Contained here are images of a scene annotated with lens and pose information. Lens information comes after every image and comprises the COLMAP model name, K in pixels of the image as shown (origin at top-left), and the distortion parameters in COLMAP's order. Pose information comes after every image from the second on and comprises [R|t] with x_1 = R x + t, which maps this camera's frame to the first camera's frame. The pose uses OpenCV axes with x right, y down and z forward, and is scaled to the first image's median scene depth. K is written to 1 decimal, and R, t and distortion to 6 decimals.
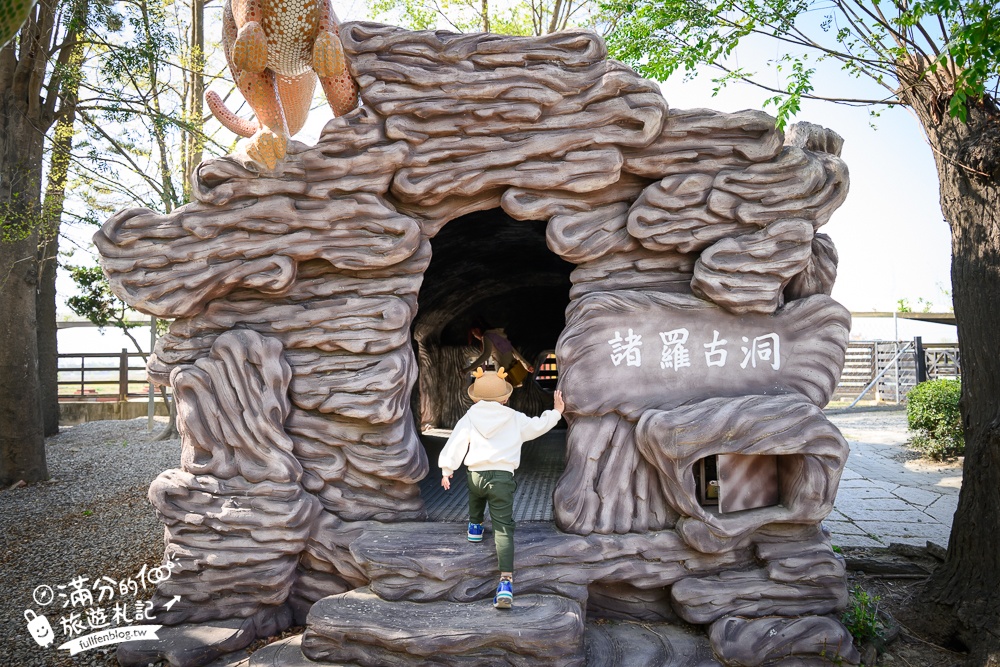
lens RADIAL K [[685.3, 0, 504.0], [0, 685.3, 332.0], [0, 0, 1]] dist [-0.001245, -0.001289]
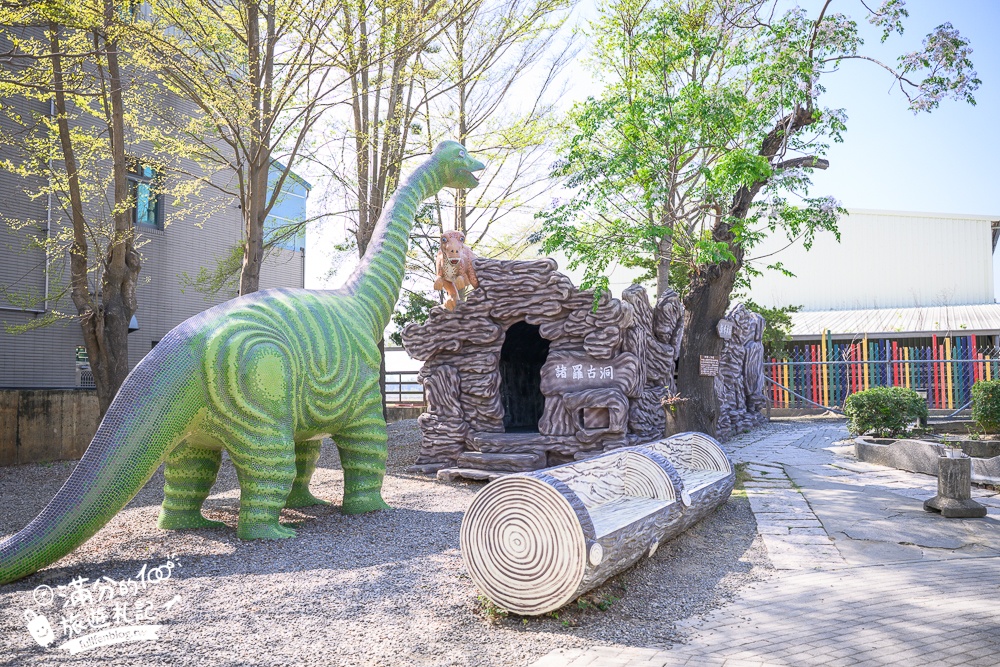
lens RADIAL K [[927.9, 0, 499.2], [0, 927.9, 335.5], [0, 0, 1]] dist [-0.004799, 0.000000]
pose [[0.901403, -0.017531, -0.432626, 1.563694], [0.015302, 0.999846, -0.008634, -0.093410], [0.432710, 0.001163, 0.901532, -2.499896]]
